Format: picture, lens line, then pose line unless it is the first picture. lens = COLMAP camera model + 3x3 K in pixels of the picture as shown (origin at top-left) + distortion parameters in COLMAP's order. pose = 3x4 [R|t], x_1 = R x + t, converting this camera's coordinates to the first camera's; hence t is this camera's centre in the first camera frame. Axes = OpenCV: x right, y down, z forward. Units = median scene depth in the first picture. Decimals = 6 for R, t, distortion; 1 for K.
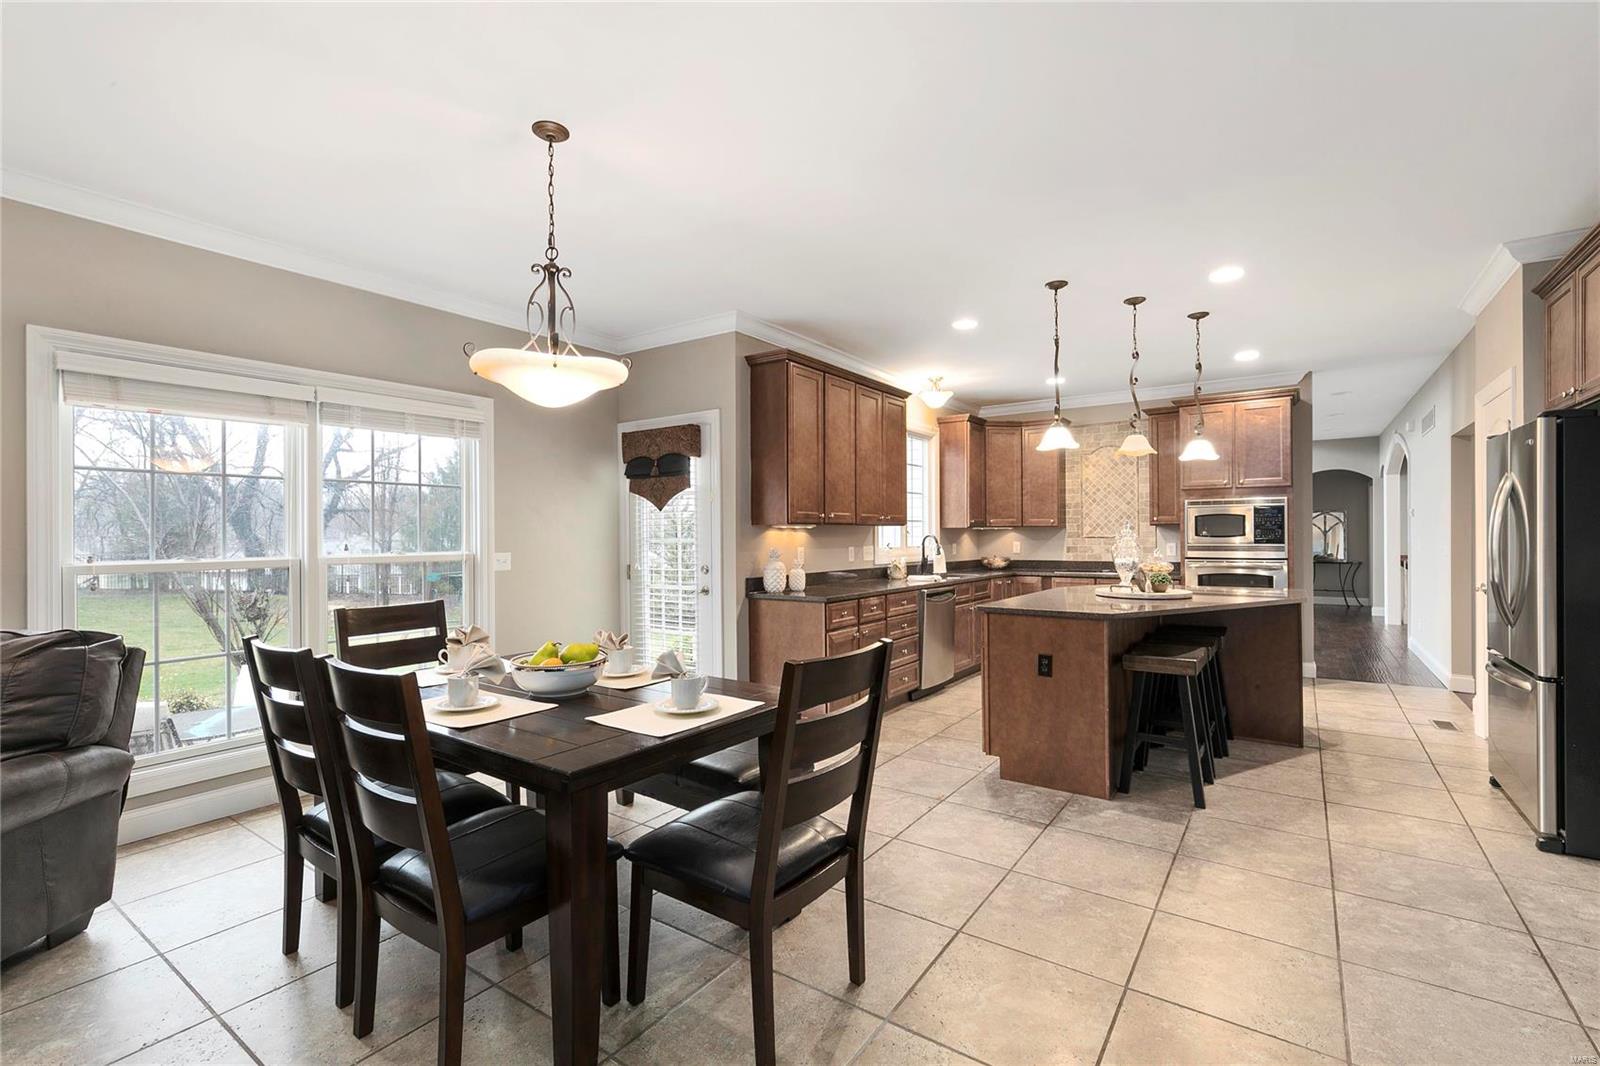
lens RADIAL K [[689.9, 0, 800.0], [0, 689.9, 533.0], [0, 0, 1]] dist [0.002261, -0.000146]
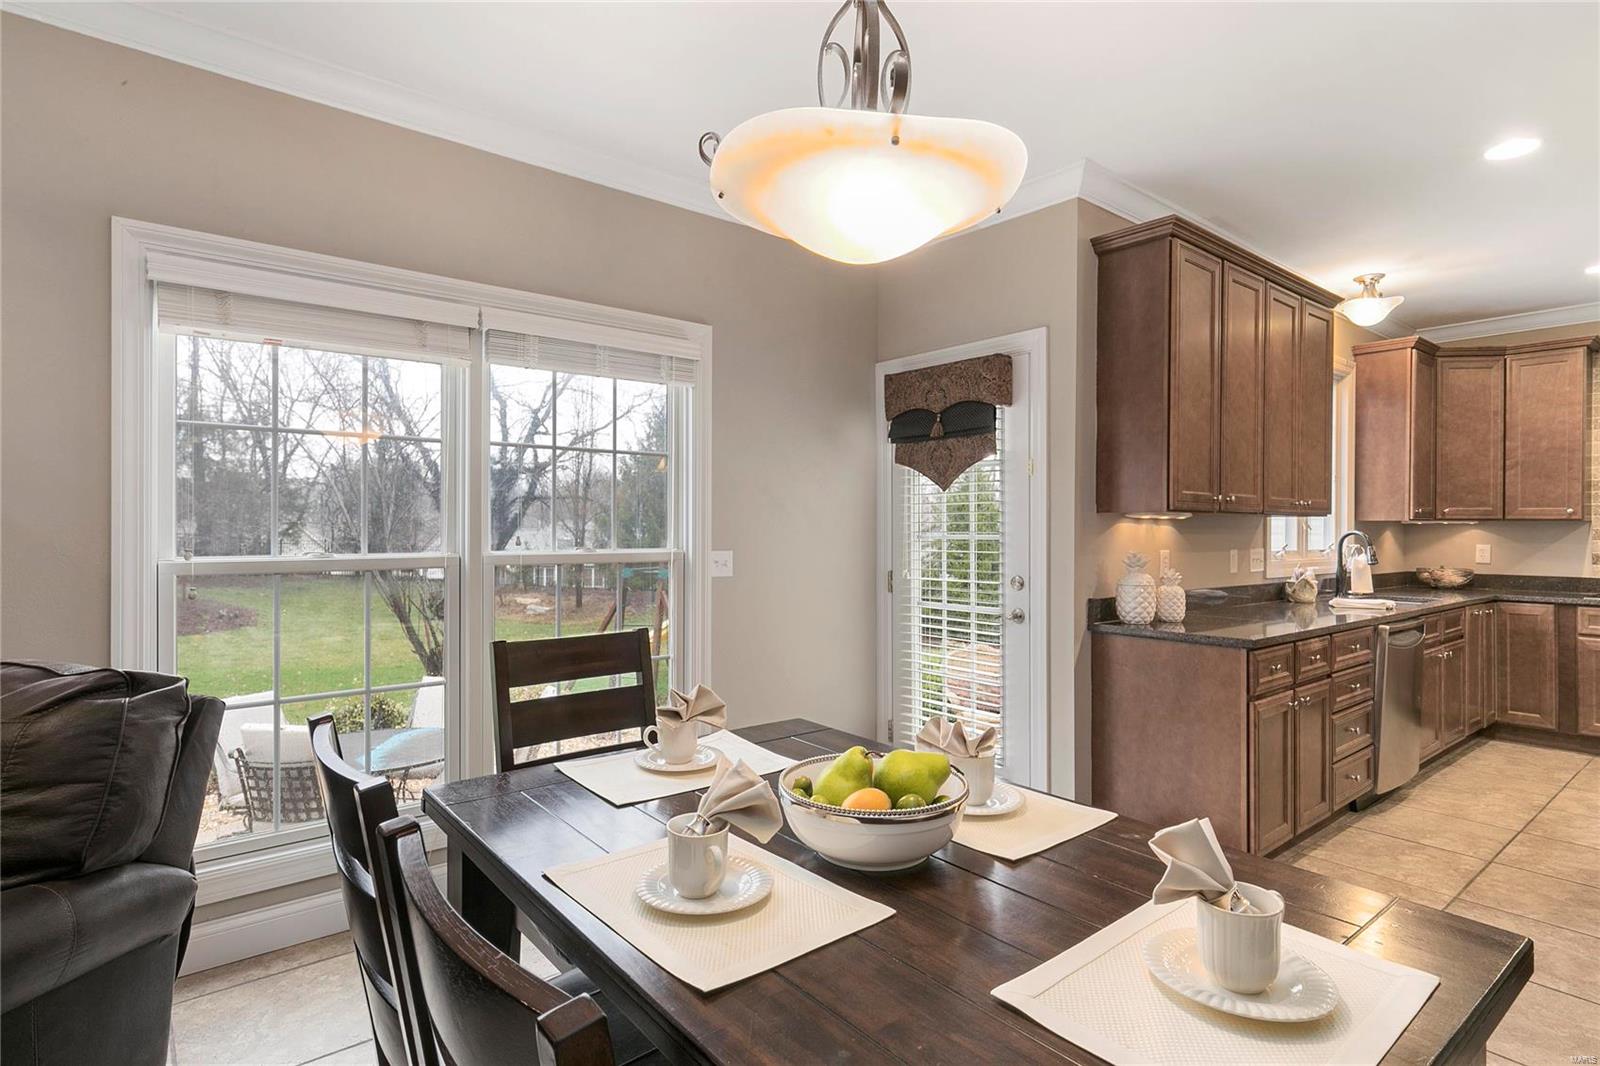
lens RADIAL K [[808.7, 0, 800.0], [0, 808.7, 533.0], [0, 0, 1]] dist [0.002317, 0.000711]
pose [[0.962241, 0.012676, -0.271903, -0.127675], [-0.010105, 0.999890, 0.010852, 0.001115], [0.272010, -0.007695, 0.962264, 0.229015]]
